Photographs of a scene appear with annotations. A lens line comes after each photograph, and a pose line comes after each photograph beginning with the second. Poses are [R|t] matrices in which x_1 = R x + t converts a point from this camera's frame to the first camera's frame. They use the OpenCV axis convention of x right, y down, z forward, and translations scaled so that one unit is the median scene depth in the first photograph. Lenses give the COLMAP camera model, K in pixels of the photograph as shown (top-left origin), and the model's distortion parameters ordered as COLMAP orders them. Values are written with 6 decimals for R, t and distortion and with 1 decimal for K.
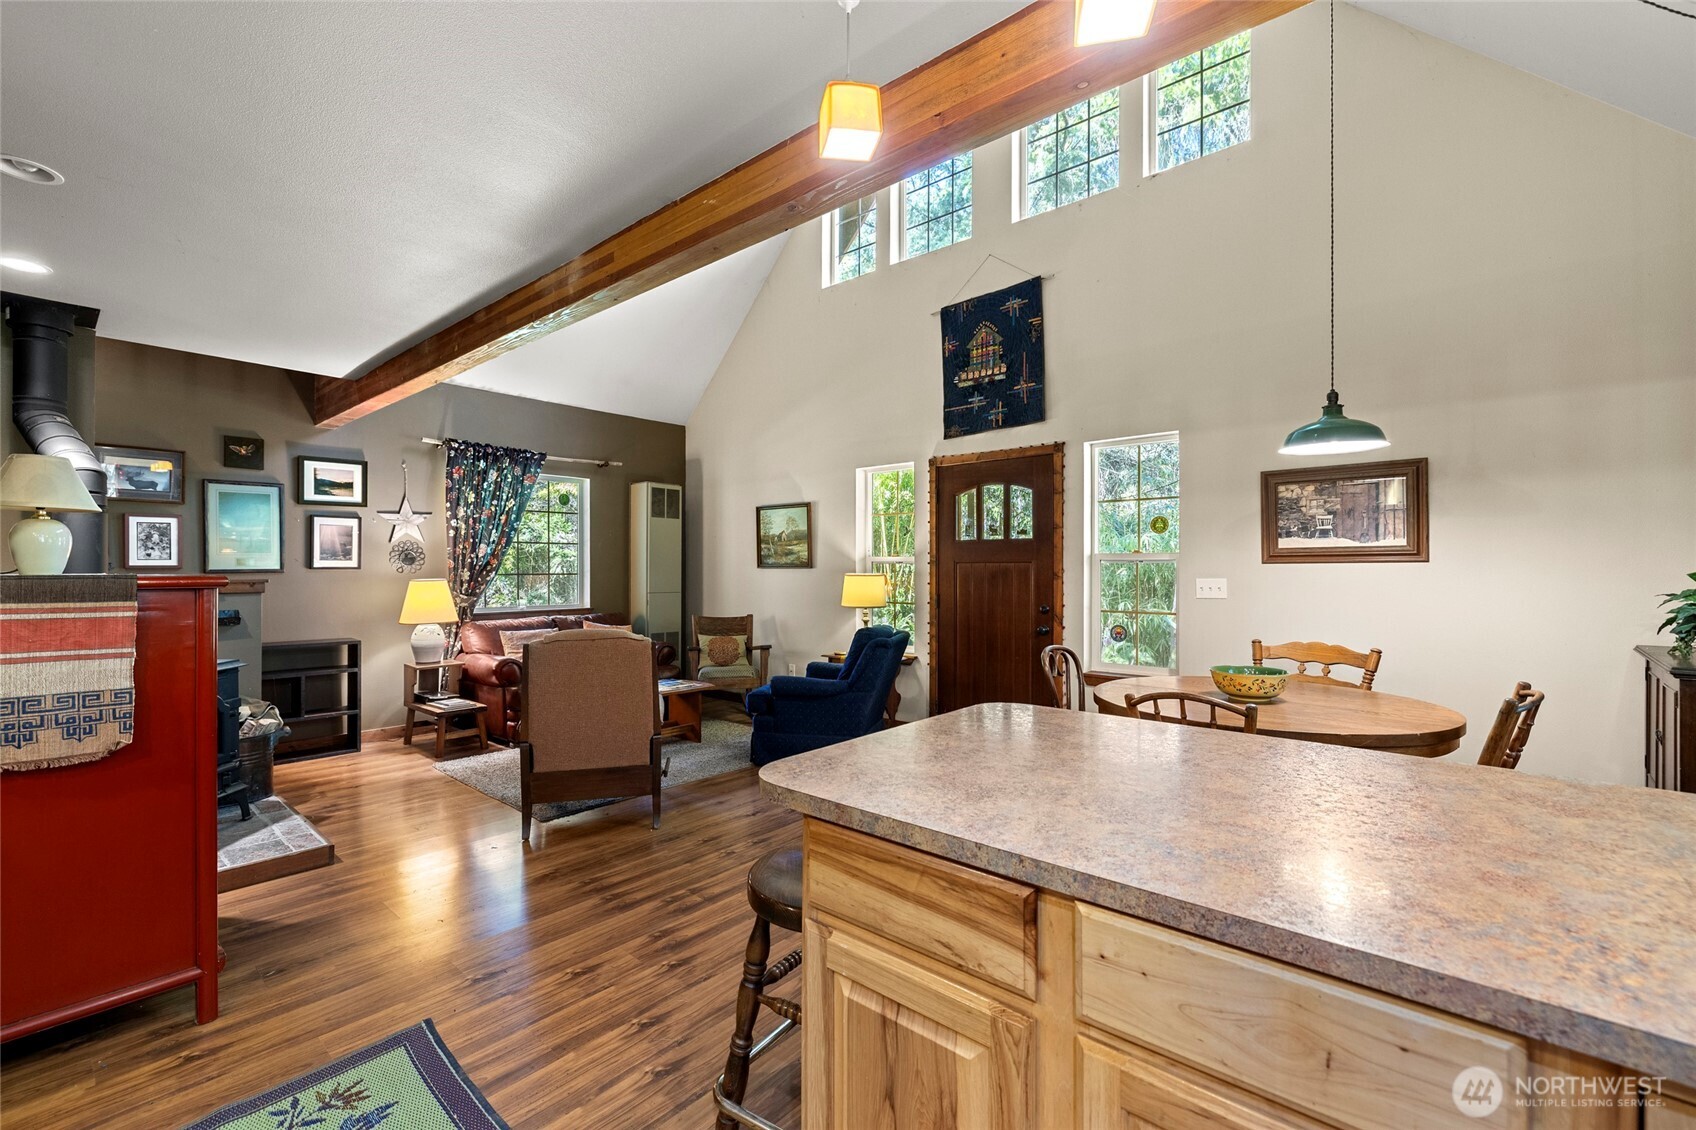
lens RADIAL K [[716.6, 0, 835.9], [0, 716.6, 571.6], [0, 0, 1]] dist [0.002675, -0.000584]
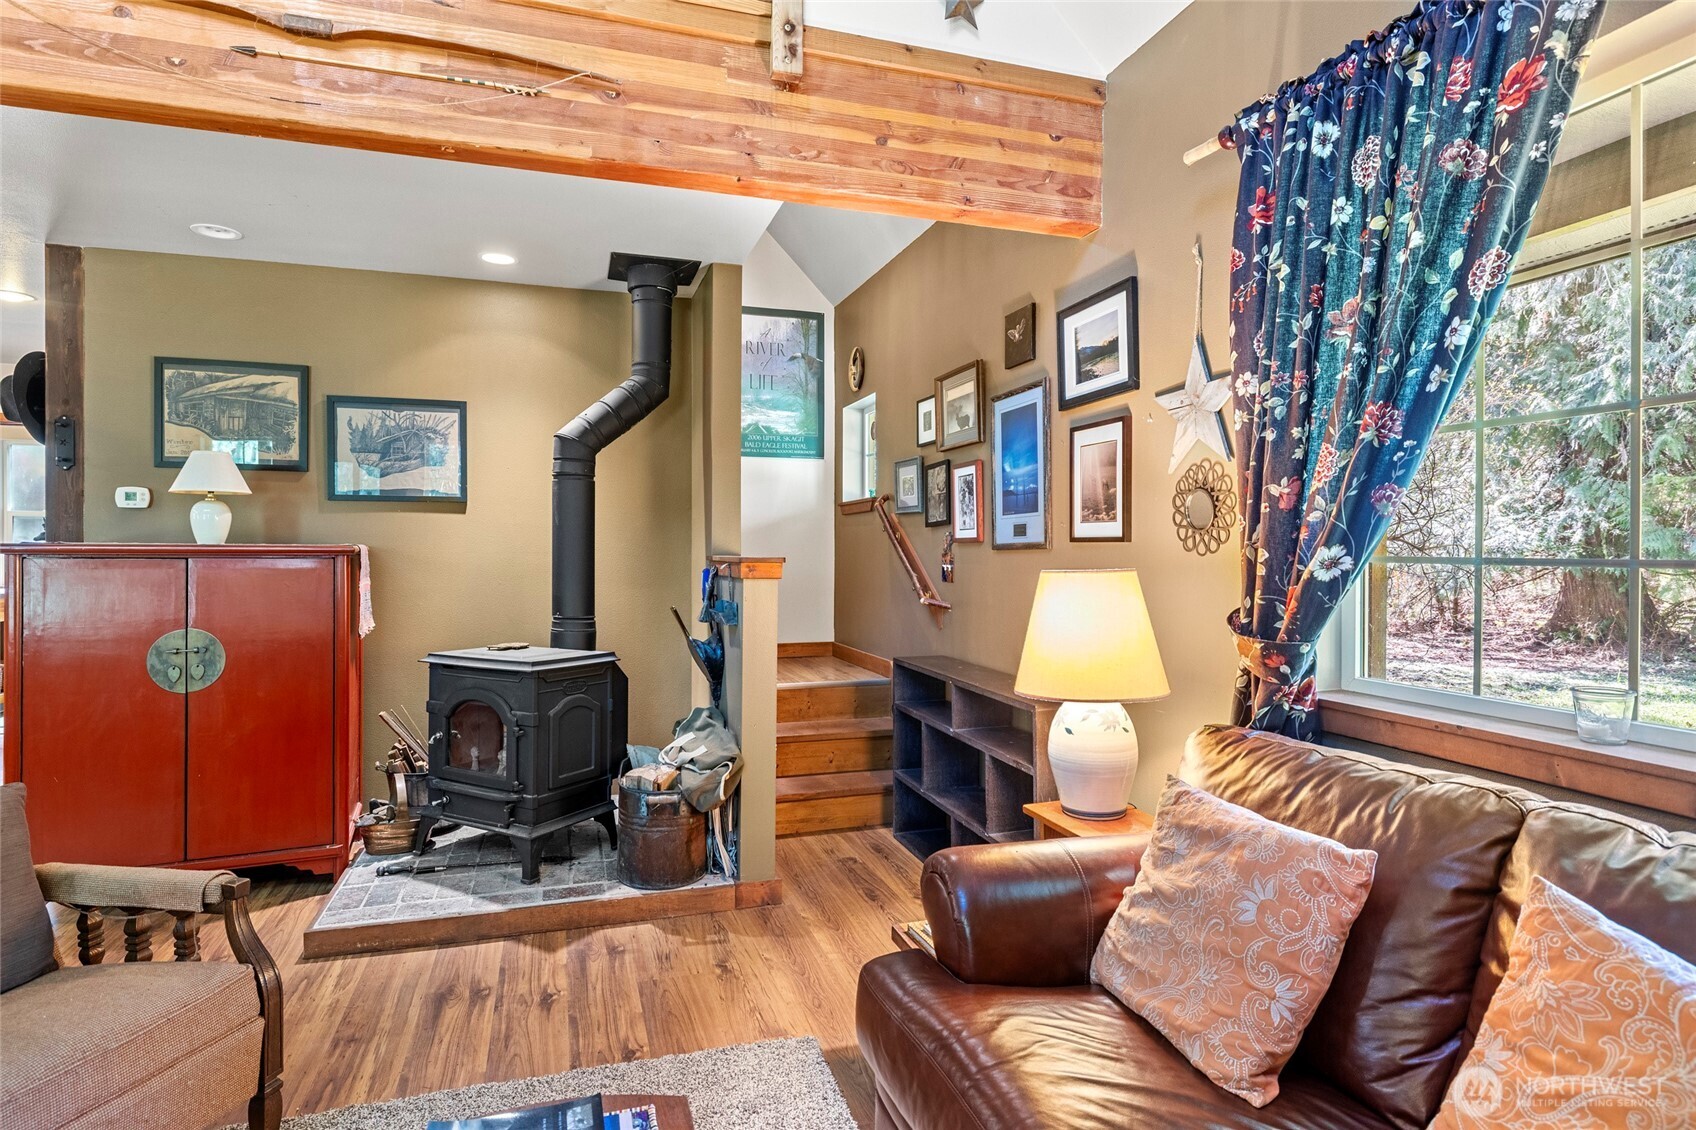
lens RADIAL K [[894.6, 0, 844.6], [0, 894.6, 552.1], [0, 0, 1]] dist [-0.002217, 0.000337]
pose [[-0.516246, 0.001287, -0.856440, -0.141059], [-0.006613, 0.999963, 0.005488, 0.000802], [0.856415, 0.008497, -0.516218, 1.171943]]
